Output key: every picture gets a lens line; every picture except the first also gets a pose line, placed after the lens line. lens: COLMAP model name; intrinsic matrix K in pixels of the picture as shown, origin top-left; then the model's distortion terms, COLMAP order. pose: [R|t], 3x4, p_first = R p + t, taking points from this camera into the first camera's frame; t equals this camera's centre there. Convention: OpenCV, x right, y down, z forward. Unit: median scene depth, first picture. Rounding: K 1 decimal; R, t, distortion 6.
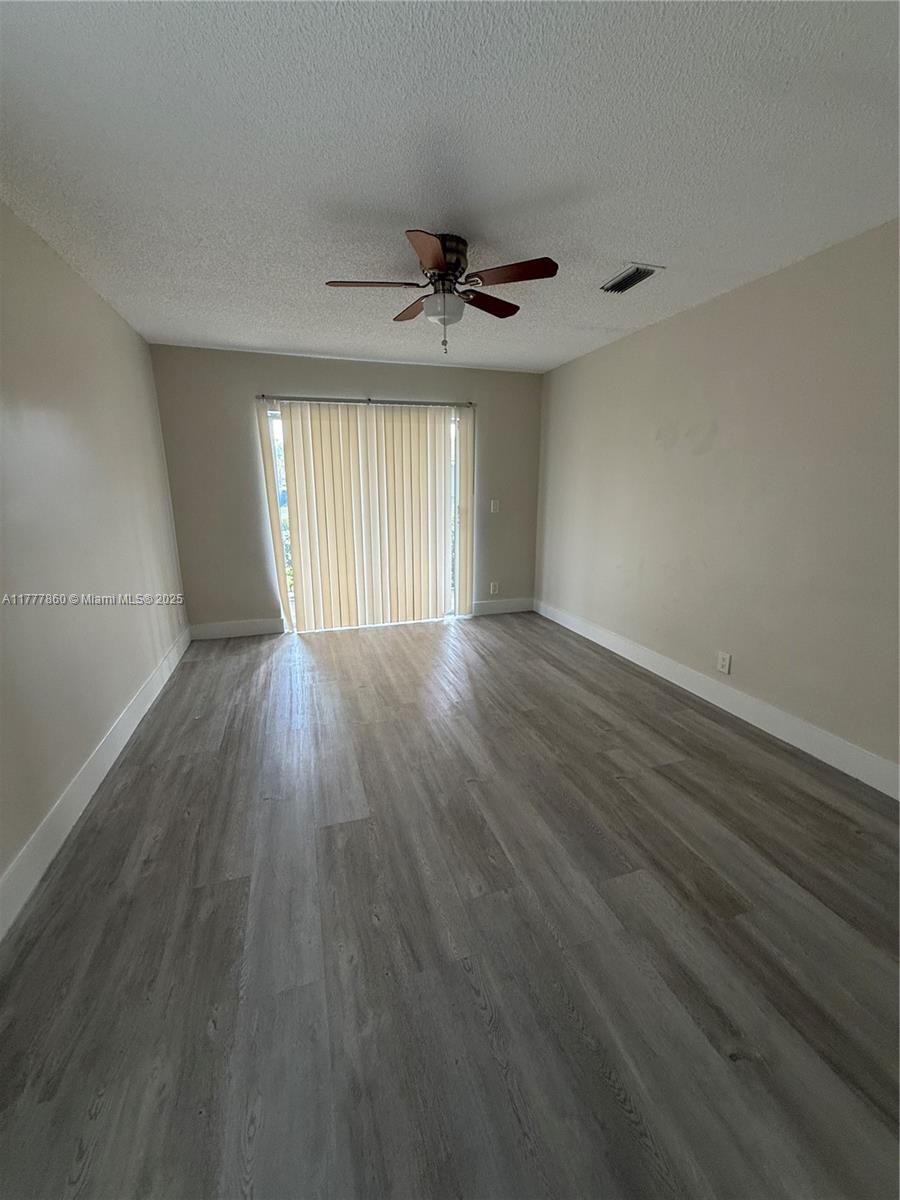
lens RADIAL K [[480.2, 0, 443.5], [0, 480.2, 603.1], [0, 0, 1]] dist [-0.000959, 0.000047]
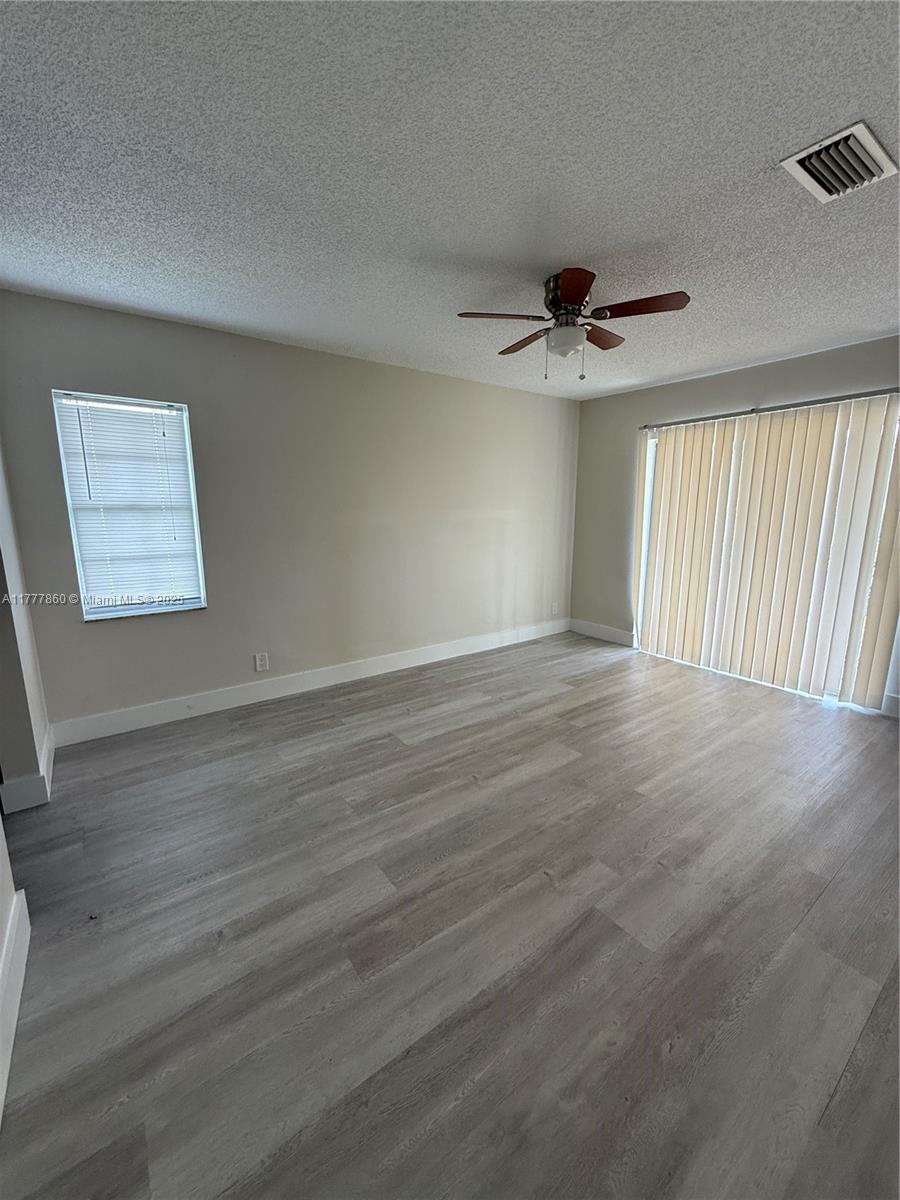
lens RADIAL K [[480.2, 0, 446.1], [0, 480.2, 597.4], [0, 0, 1]] dist [-0.000959, 0.000047]
pose [[0.315399, 0.182936, -0.931160, 0.958157], [-0.233677, 0.966000, 0.110631, -0.124741], [0.919738, 0.182698, 0.347423, 0.484029]]
